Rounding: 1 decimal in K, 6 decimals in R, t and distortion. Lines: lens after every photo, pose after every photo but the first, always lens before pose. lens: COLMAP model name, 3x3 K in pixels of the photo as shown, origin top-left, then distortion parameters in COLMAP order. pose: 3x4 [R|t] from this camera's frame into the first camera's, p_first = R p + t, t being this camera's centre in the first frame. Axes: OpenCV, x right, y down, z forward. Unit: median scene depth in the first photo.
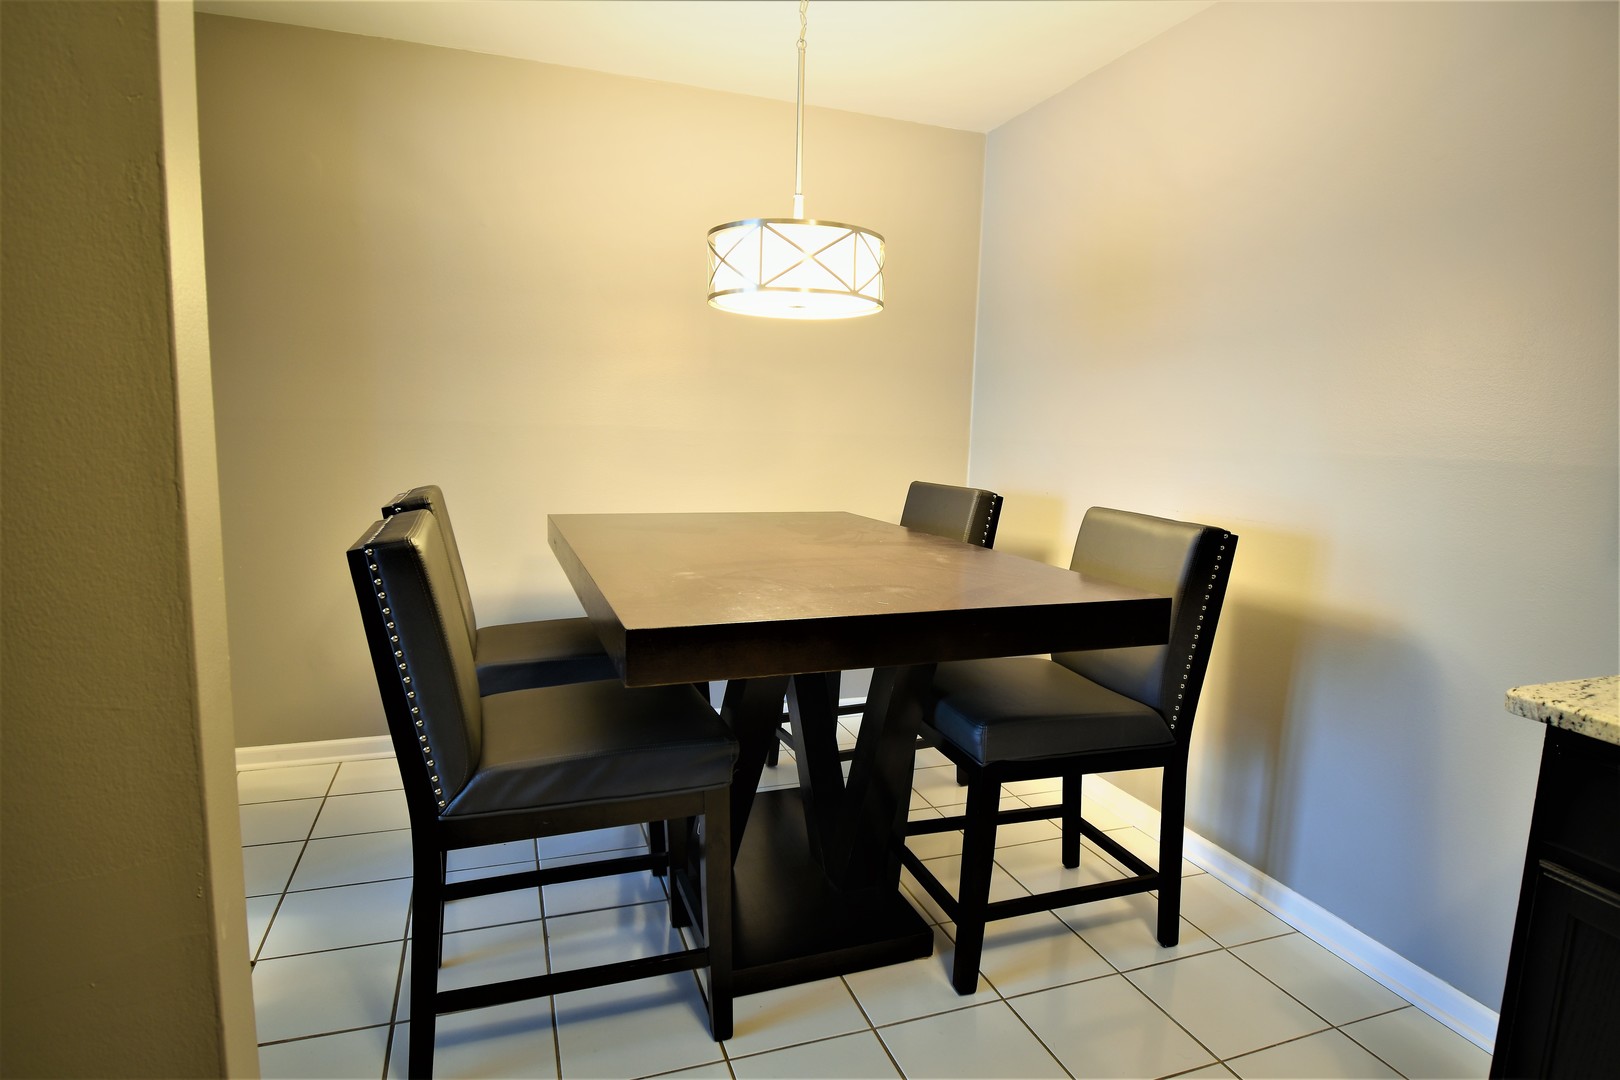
lens RADIAL K [[898.0, 0, 816.9], [0, 898.0, 544.5], [0, 0, 1]] dist [0.019151, -0.032064]
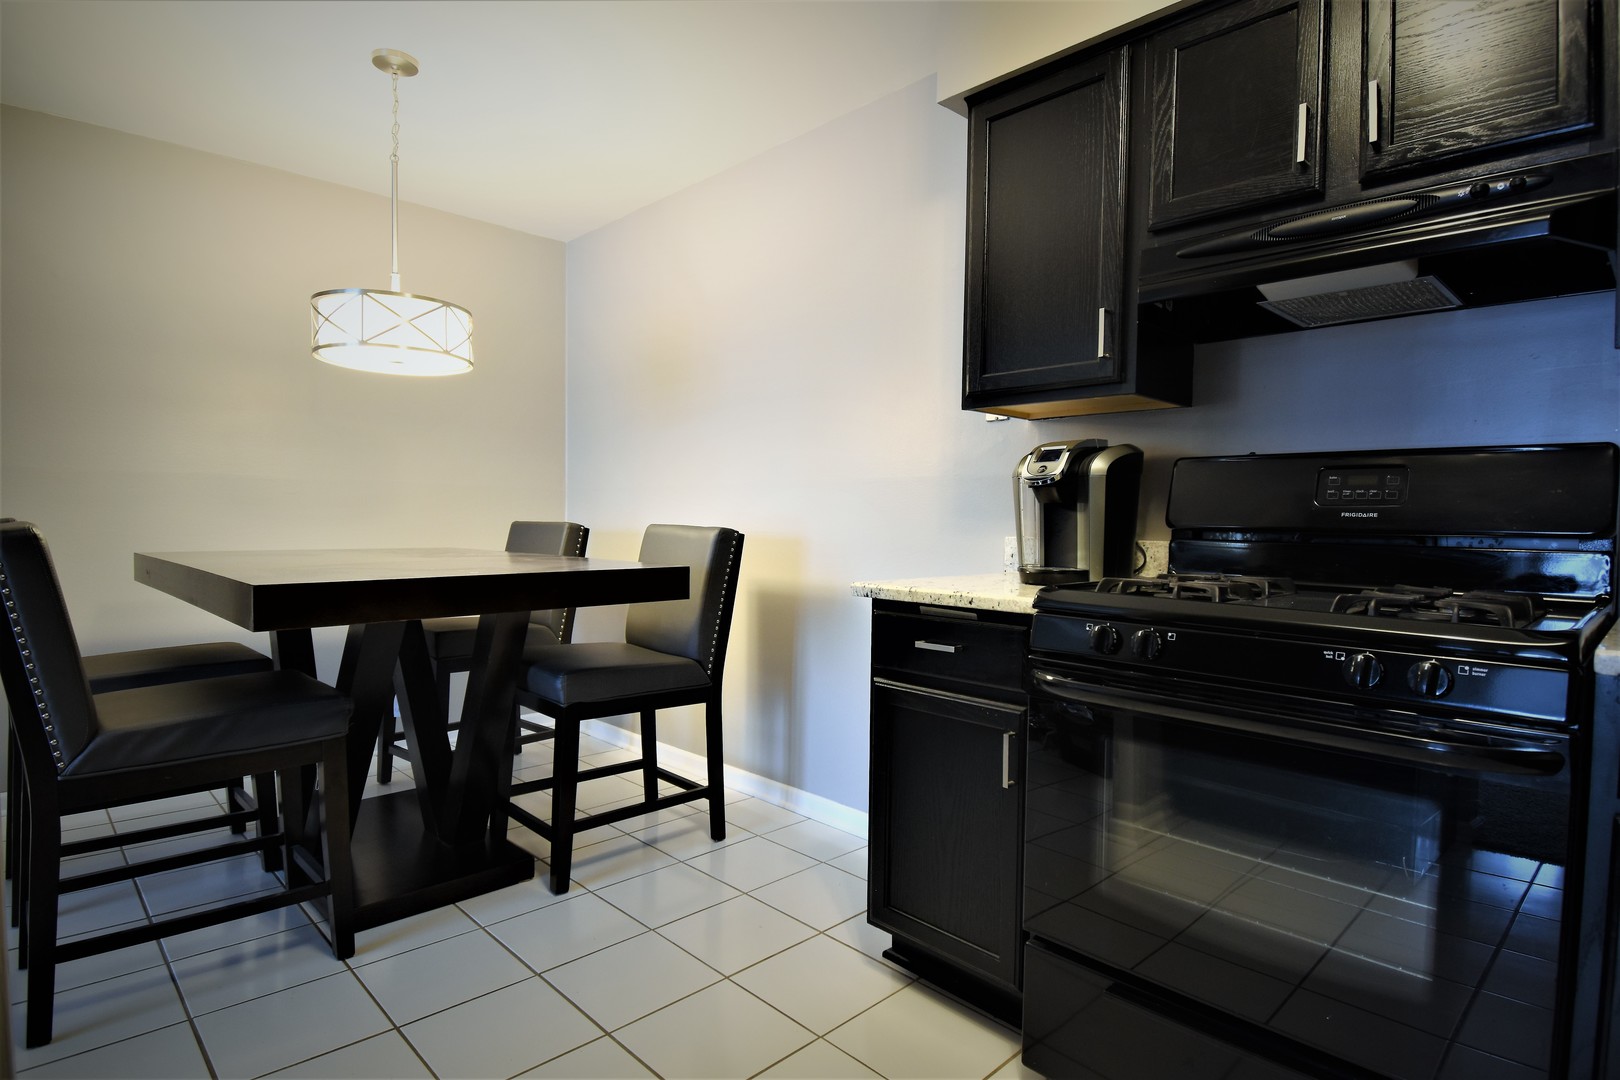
lens RADIAL K [[859.0, 0, 818.0], [0, 859.0, 548.2], [0, 0, 1]] dist [0.020097, -0.028588]
pose [[0.912809, -0.032627, 0.407081, 0.016175], [0.069270, 0.994729, -0.075599, 0.121259], [-0.402468, 0.097206, 0.910258, -0.284610]]
